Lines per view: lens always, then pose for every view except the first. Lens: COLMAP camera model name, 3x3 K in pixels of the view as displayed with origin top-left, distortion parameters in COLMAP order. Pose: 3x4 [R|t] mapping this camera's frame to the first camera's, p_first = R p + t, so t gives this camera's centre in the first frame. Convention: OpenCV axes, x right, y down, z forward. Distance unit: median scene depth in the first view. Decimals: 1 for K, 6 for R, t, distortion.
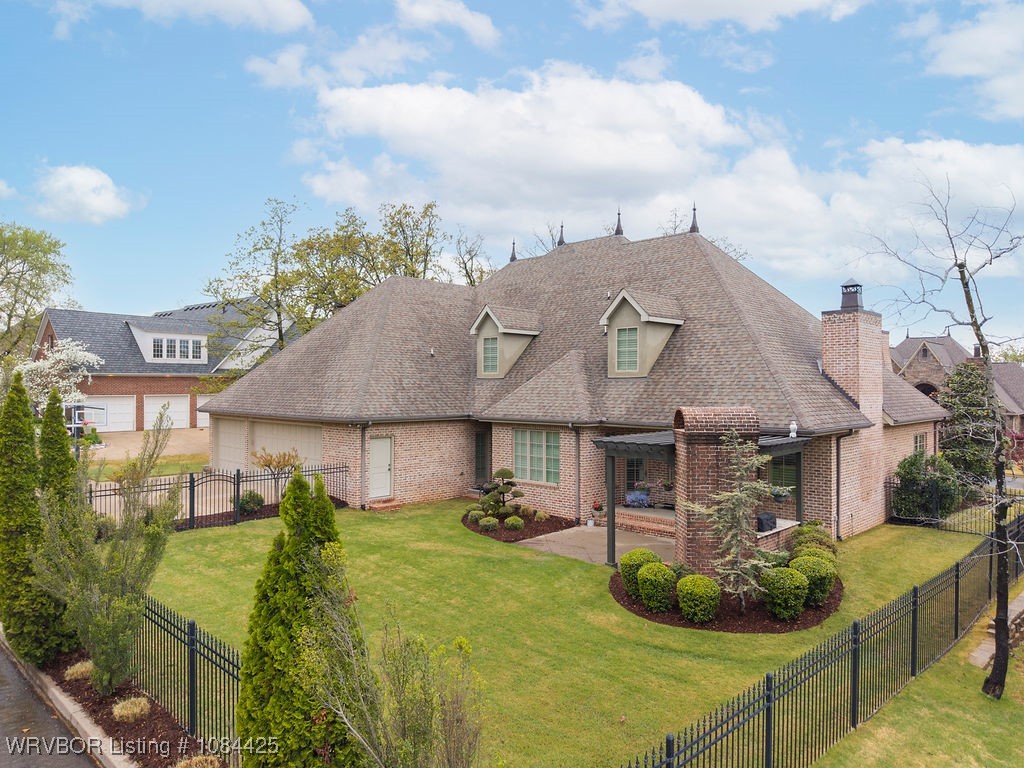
lens RADIAL K [[694.0, 0, 512.0], [0, 694.0, 384.0], [0, 0, 1]] dist [0.075501, -0.074129]
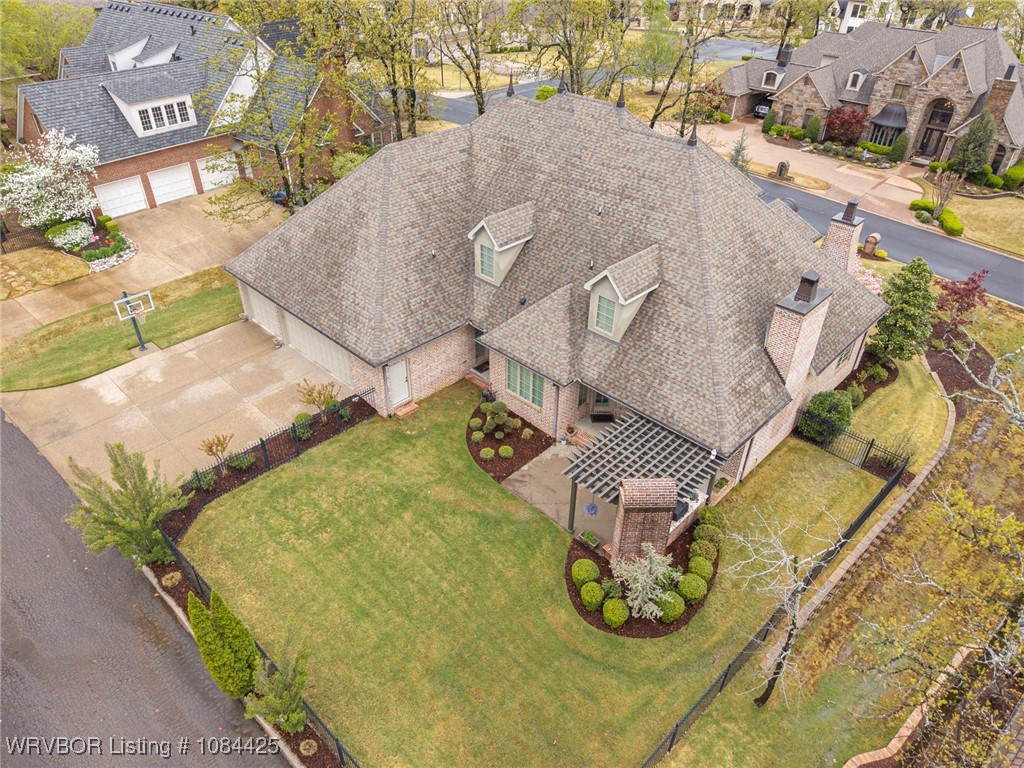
lens RADIAL K [[694.0, 0, 512.0], [0, 694.0, 384.0], [0, 0, 1]] dist [0.075501, -0.074129]
pose [[0.999952, 0.009792, 0.000265, 0.011440], [-0.008061, 0.807265, 0.590135, -0.626908], [0.005565, -0.590109, 0.807305, 0.000145]]
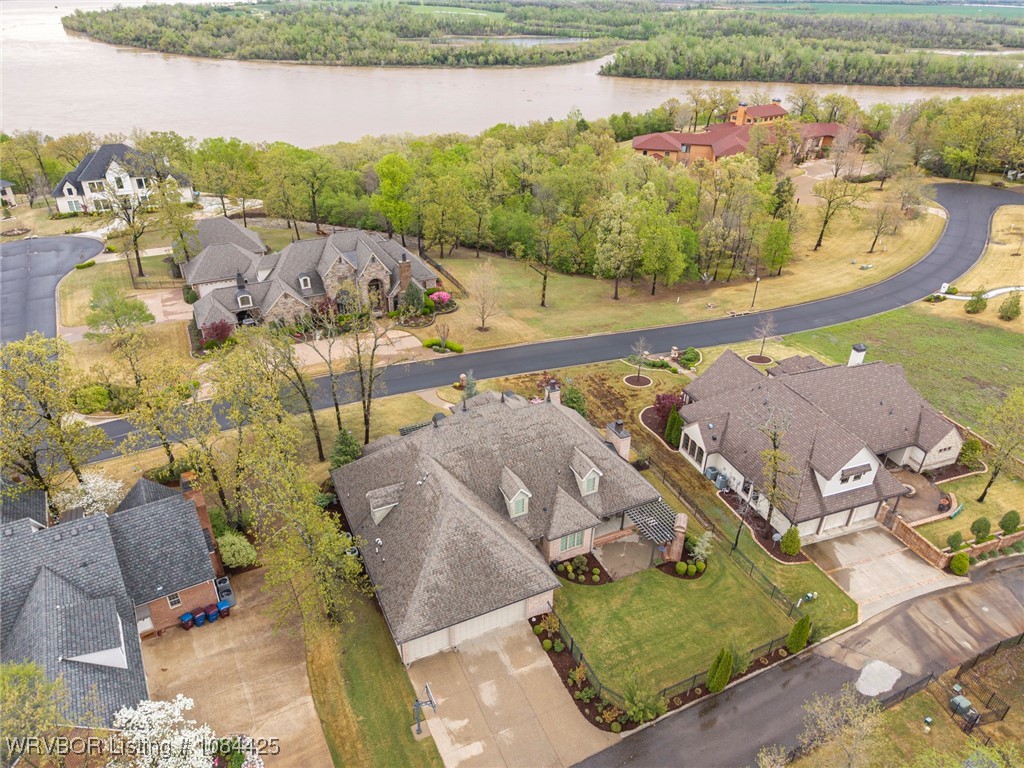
lens RADIAL K [[694.0, 0, 512.0], [0, 694.0, 384.0], [0, 0, 1]] dist [0.075501, -0.074129]
pose [[0.355438, -0.484569, 0.799285, -1.710138], [-0.038440, 0.846823, 0.530483, -1.637957], [-0.933909, -0.219279, 0.282366, 0.630376]]
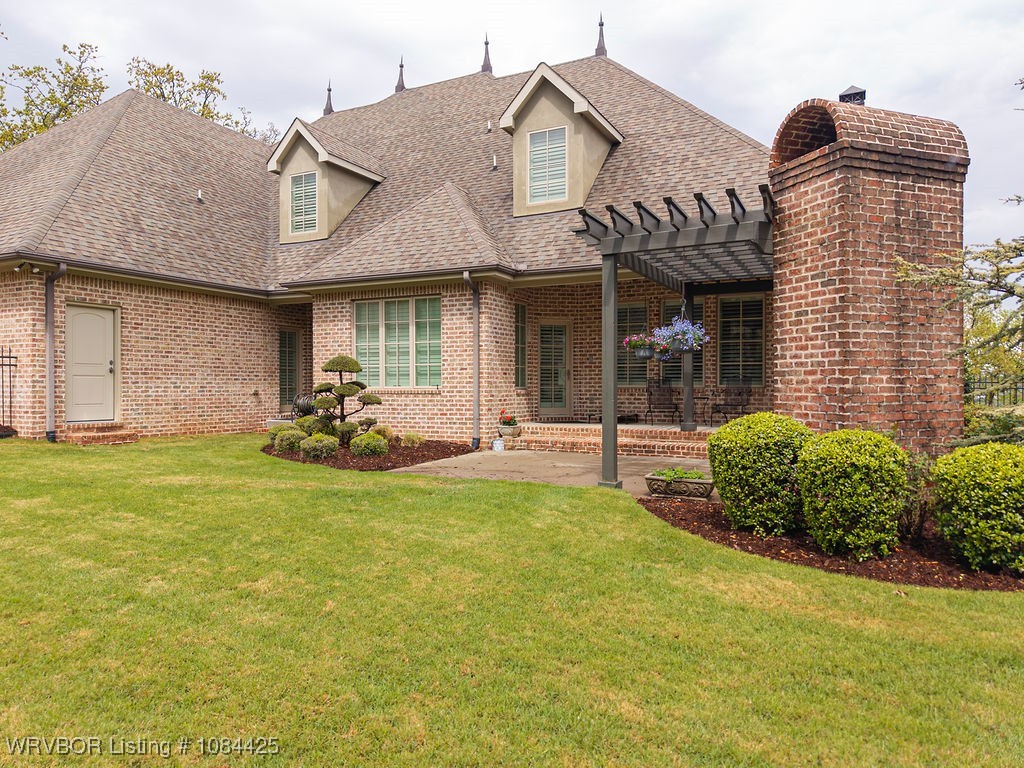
lens RADIAL K [[688.9, 0, 512.0], [0, 688.9, 384.0], [0, 0, 1]] dist [0.039991, -0.037006]
pose [[0.955255, -0.003418, 0.295764, -0.043416], [0.003589, 0.999994, -0.000038, 0.139319], [-0.295762, 0.001098, 0.955261, 0.422053]]
